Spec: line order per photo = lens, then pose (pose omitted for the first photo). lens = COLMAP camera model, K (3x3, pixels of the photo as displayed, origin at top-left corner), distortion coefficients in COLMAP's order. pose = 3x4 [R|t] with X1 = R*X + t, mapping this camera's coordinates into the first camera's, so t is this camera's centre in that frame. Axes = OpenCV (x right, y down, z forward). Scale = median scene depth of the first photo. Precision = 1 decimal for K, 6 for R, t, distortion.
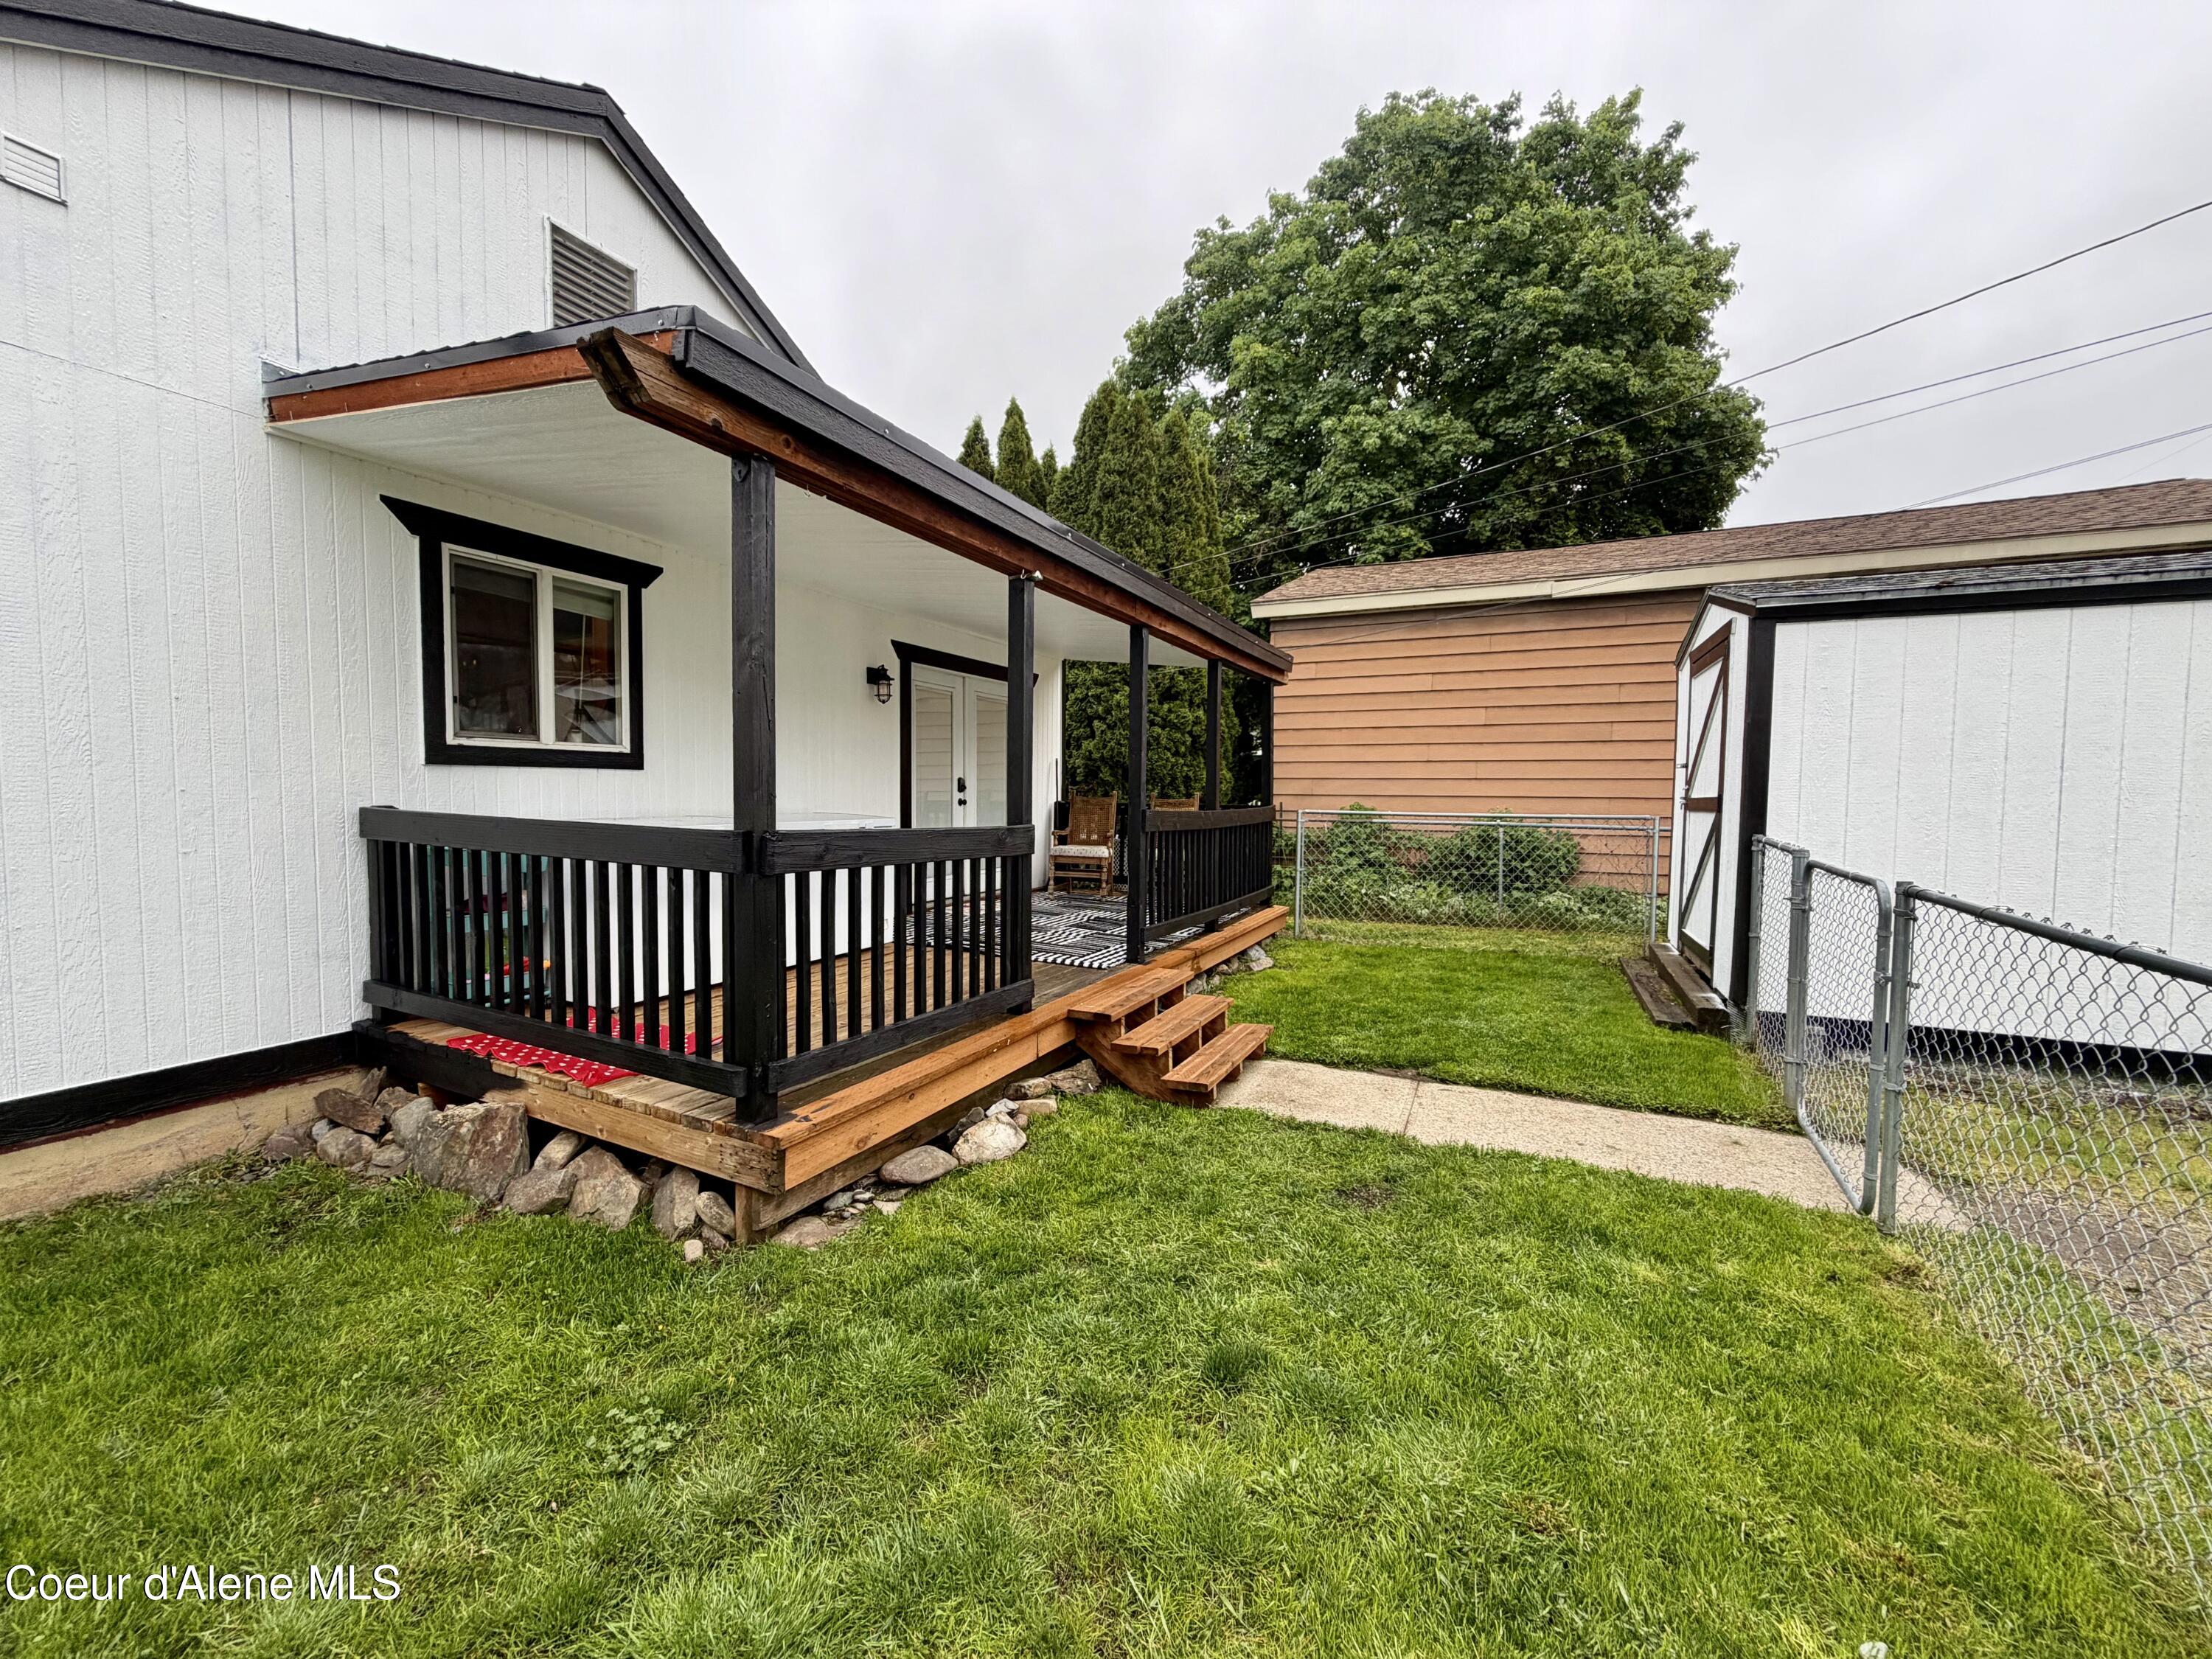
lens RADIAL K [[879.9, 0, 1102.1], [0, 879.9, 834.7], [0, 0, 1]] dist [-0.001805, 0.000247]
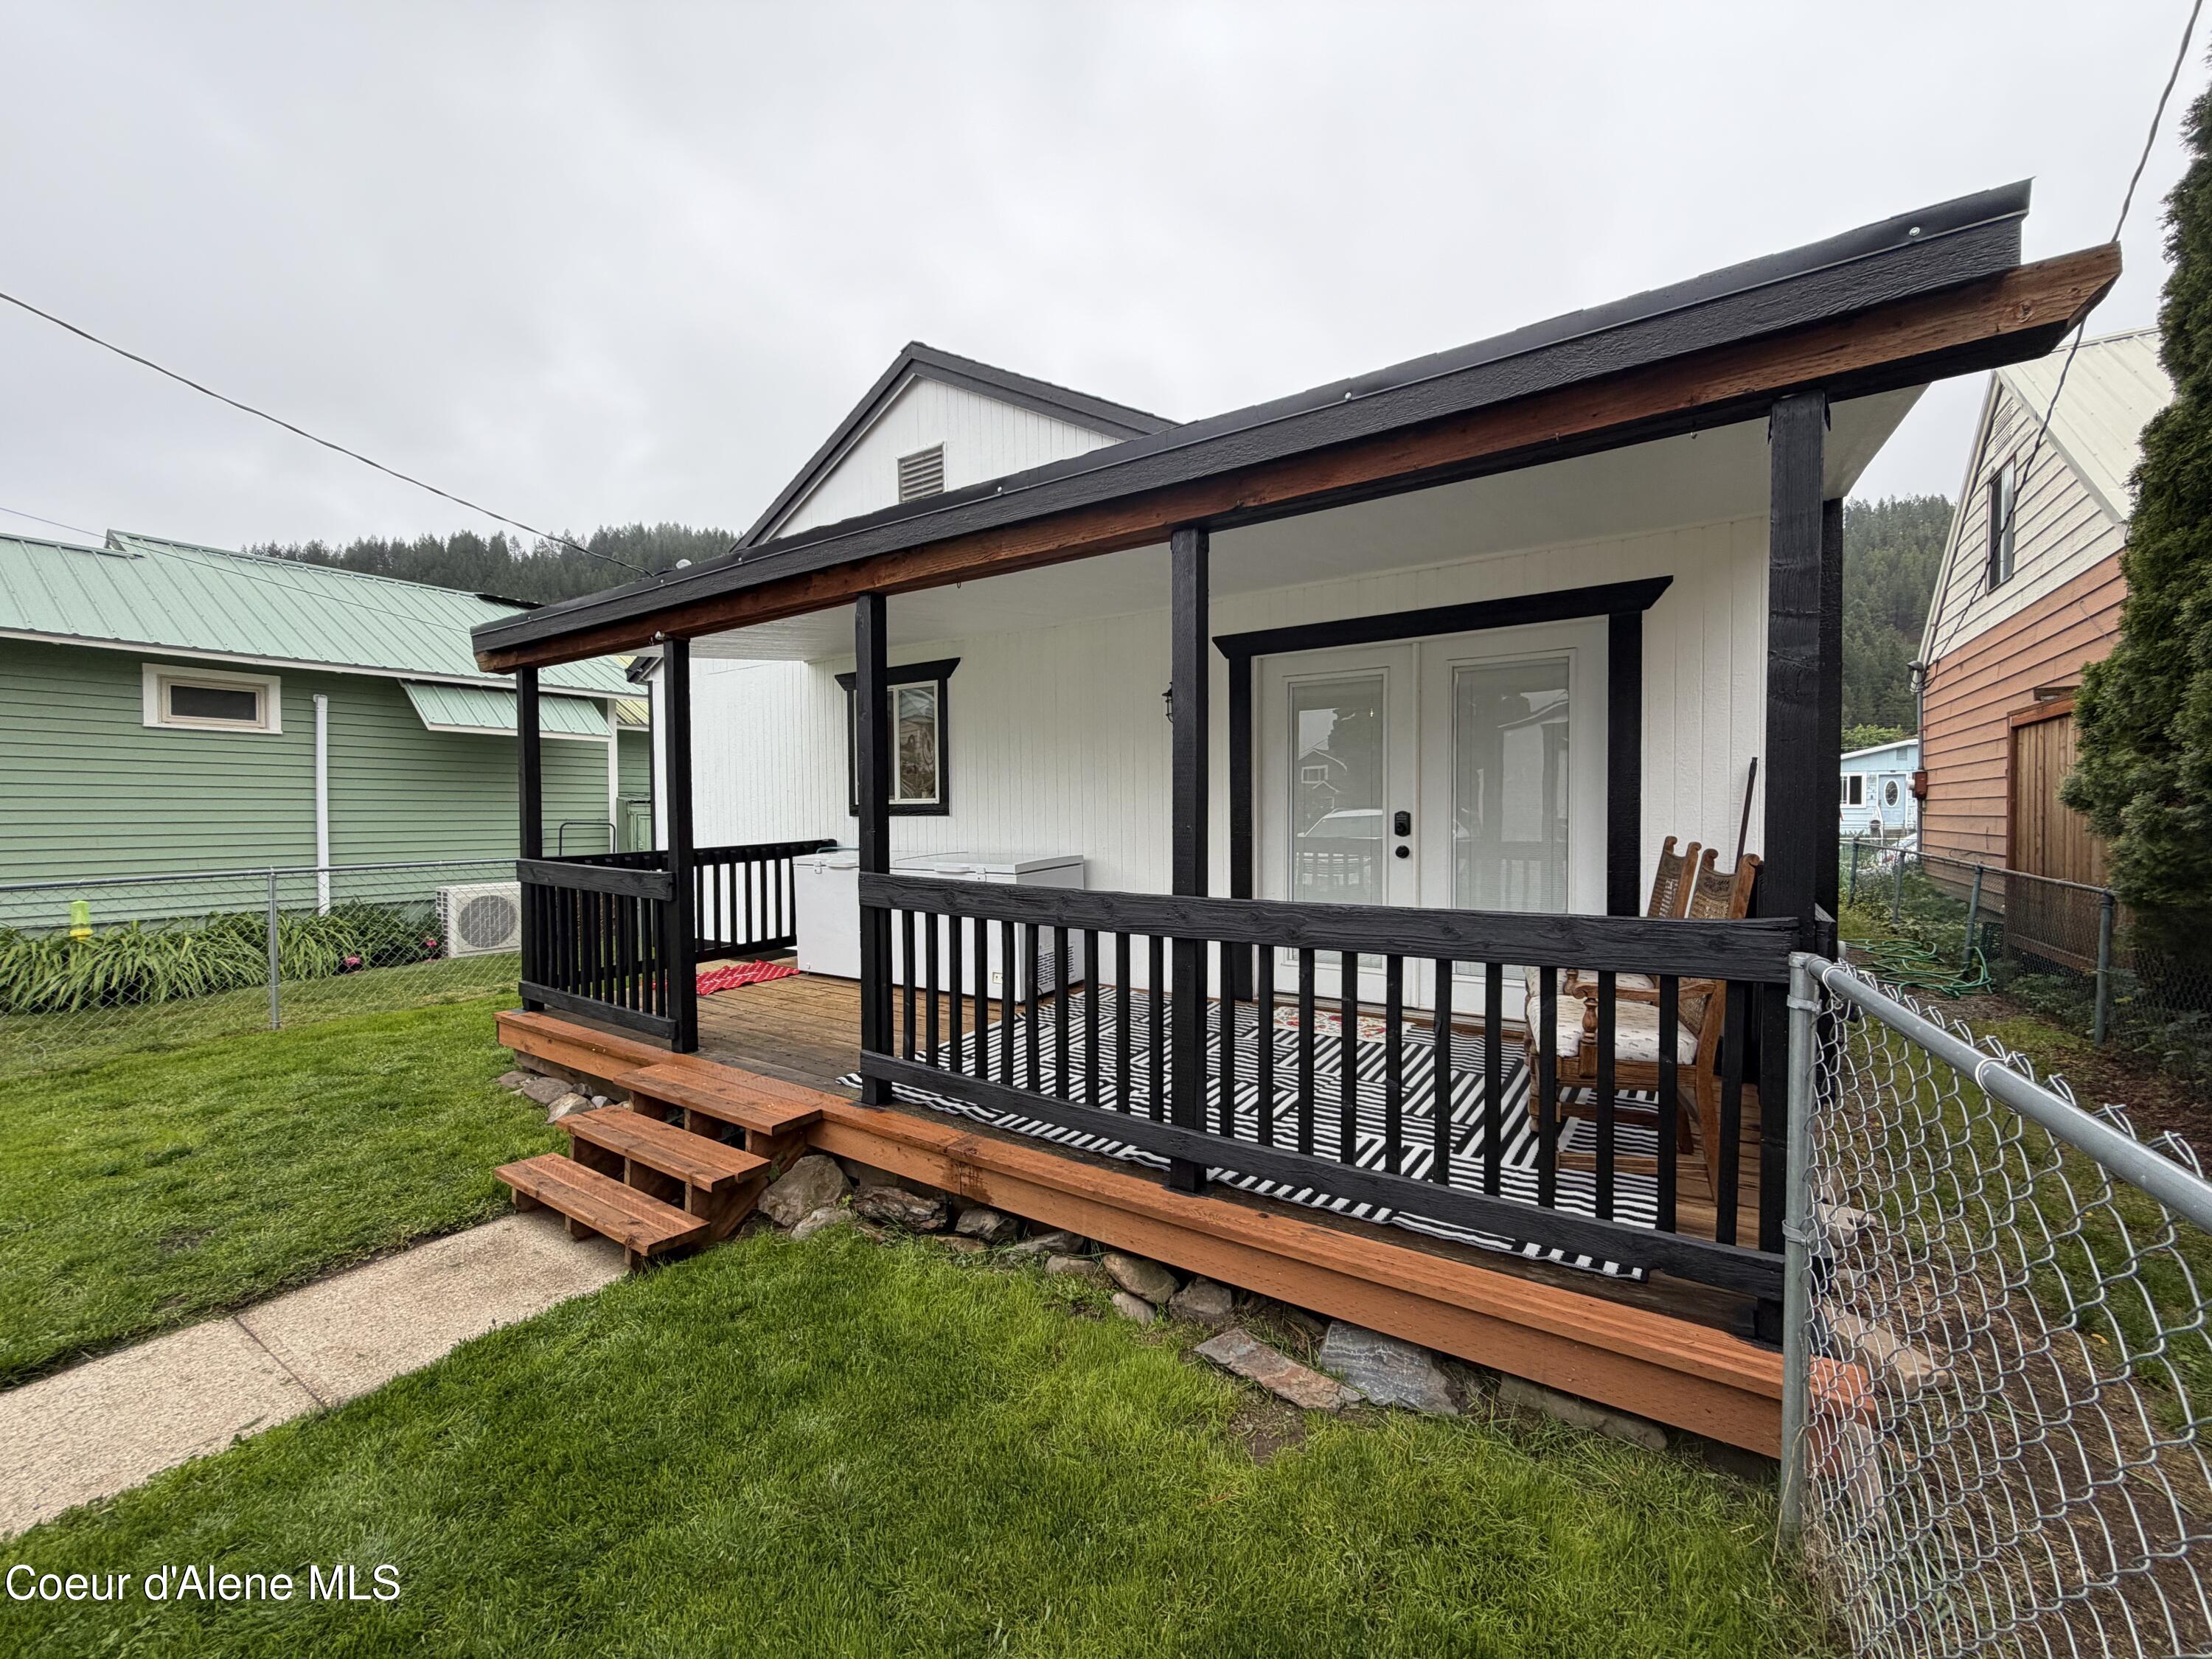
lens RADIAL K [[879.9, 0, 1094.0], [0, 879.9, 832.3], [0, 0, 1]] dist [-0.001805, 0.000247]
pose [[-0.144805, 0.018568, -0.989286, 0.854908], [-0.043057, 0.998759, 0.025048, -0.104103], [0.988523, 0.046223, -0.143826, 1.603228]]
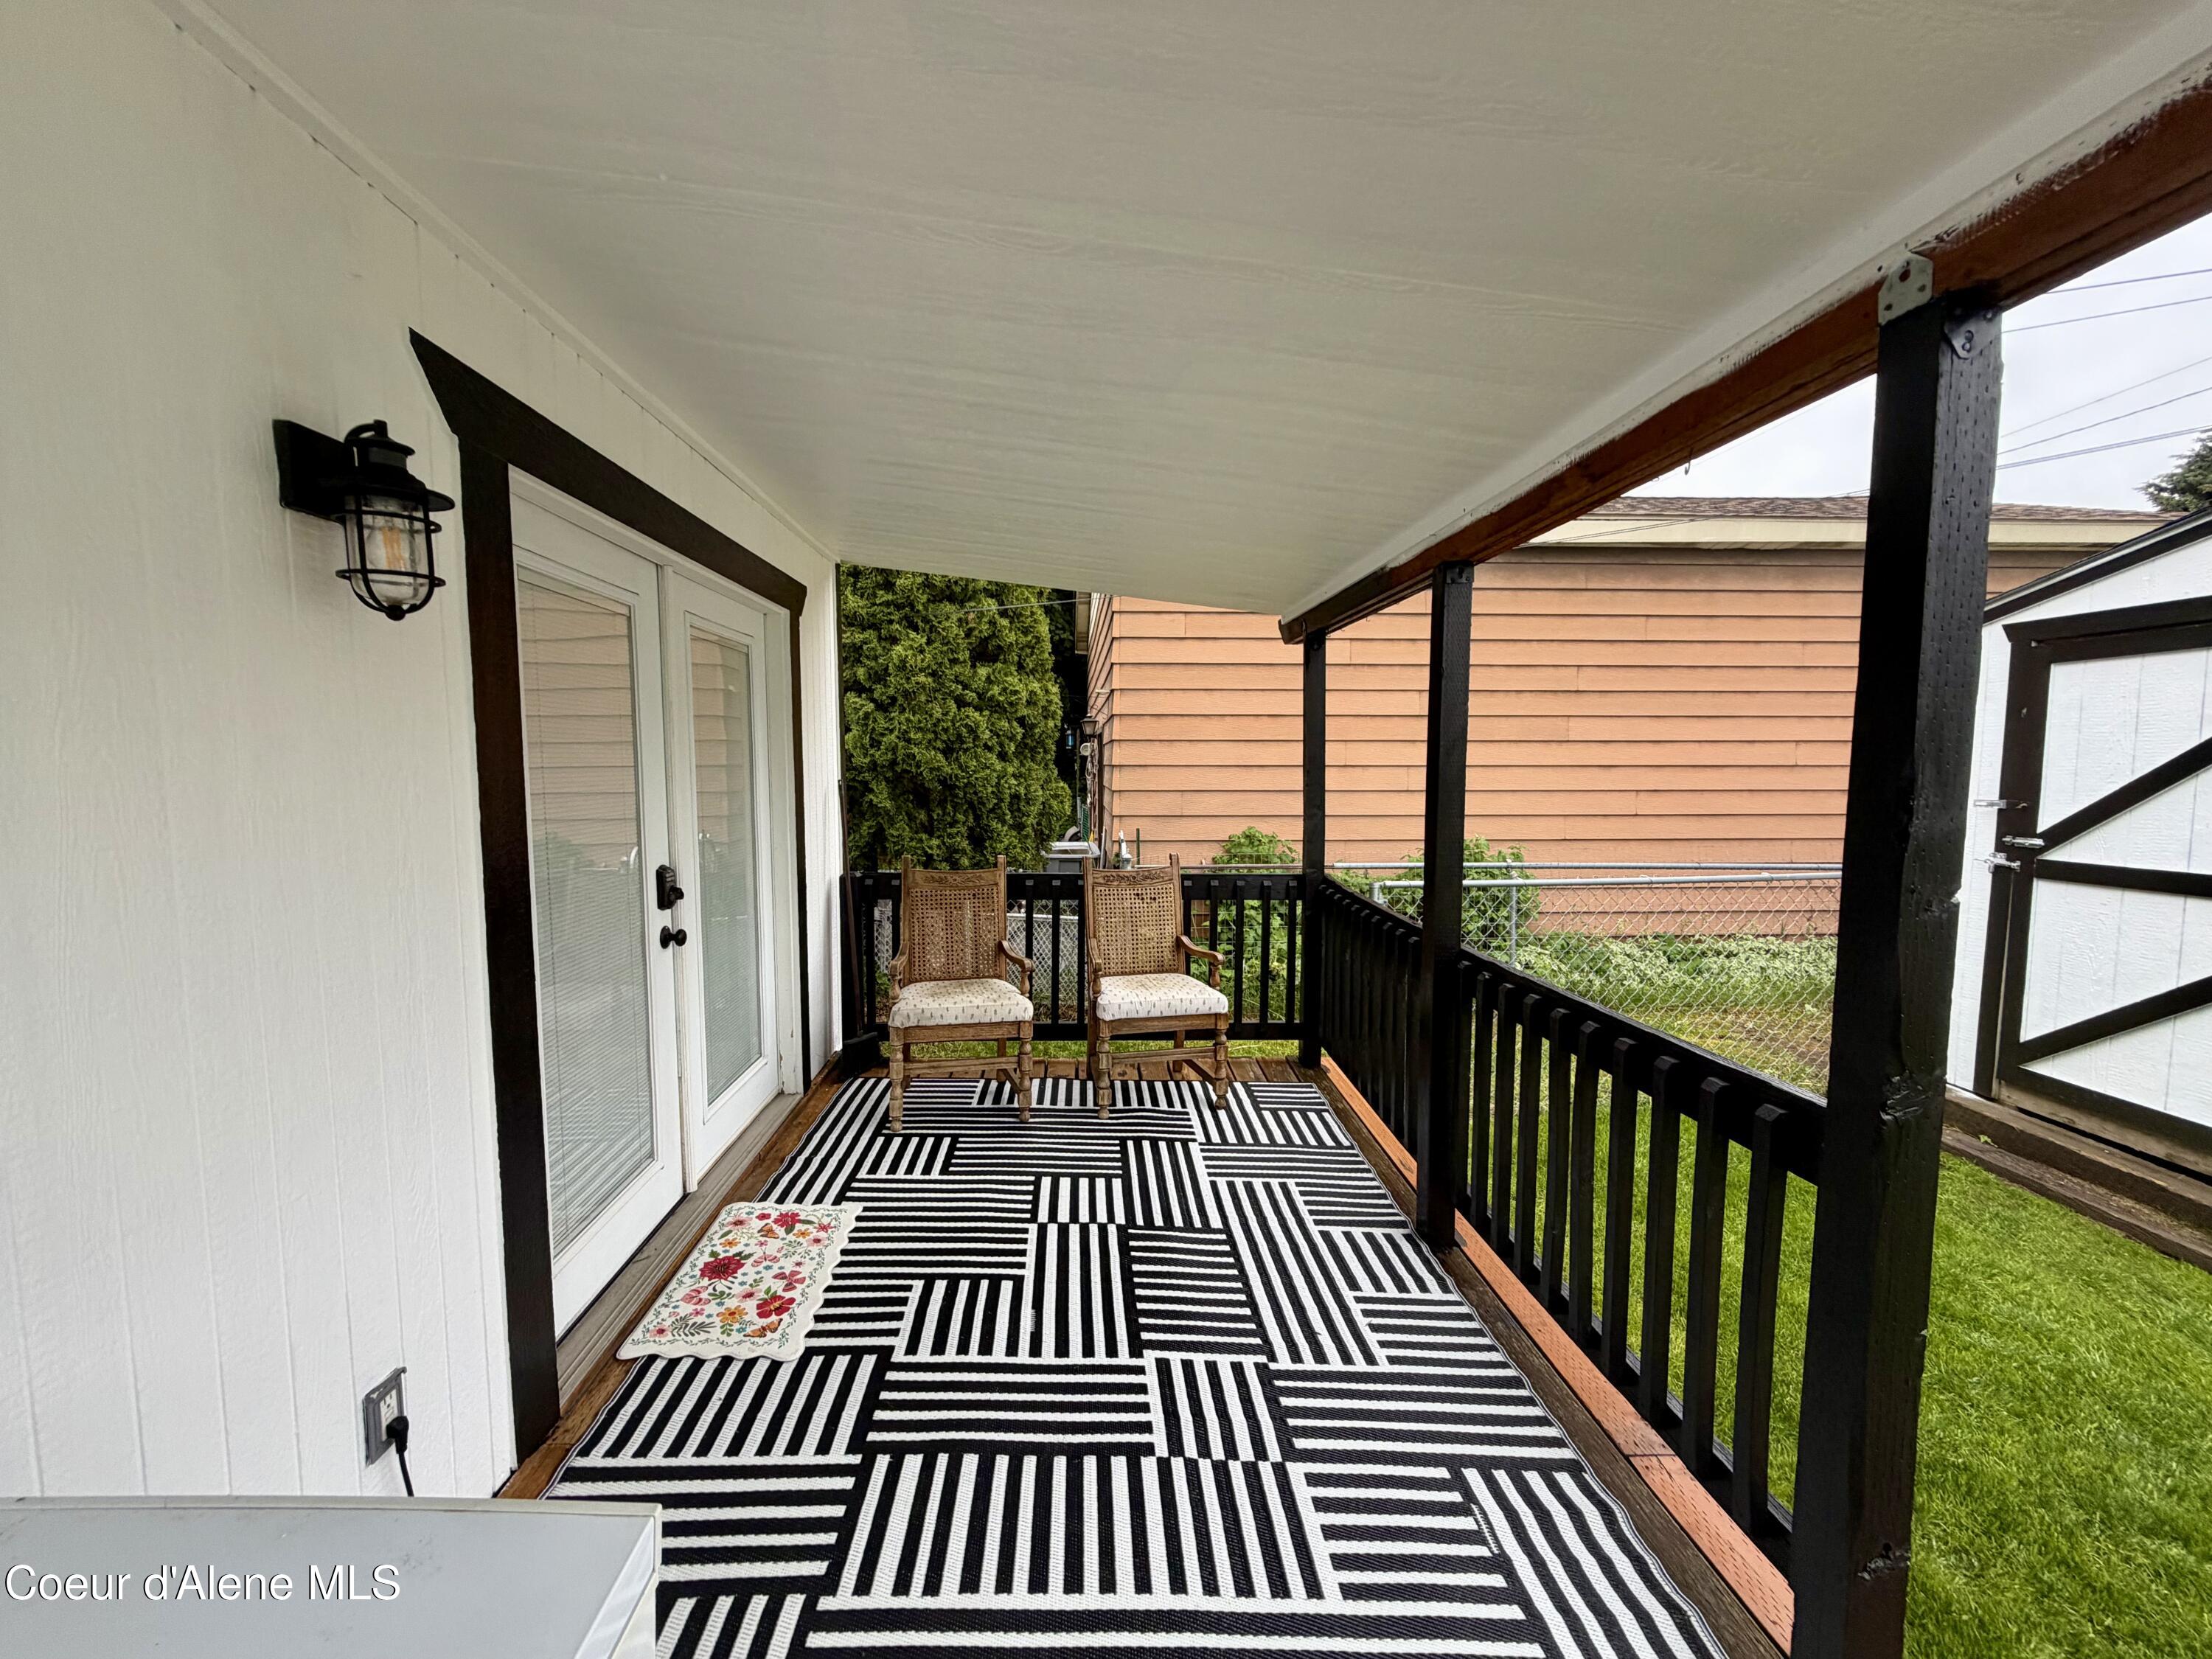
lens RADIAL K [[879.9, 0, 1098.5], [0, 879.9, 834.7], [0, 0, 1]] dist [-0.001805, 0.000247]
pose [[0.885269, -0.046926, 0.462707, -0.307666], [0.029649, 0.998567, 0.044545, -0.159263], [-0.464134, -0.025716, 0.885392, 1.141578]]
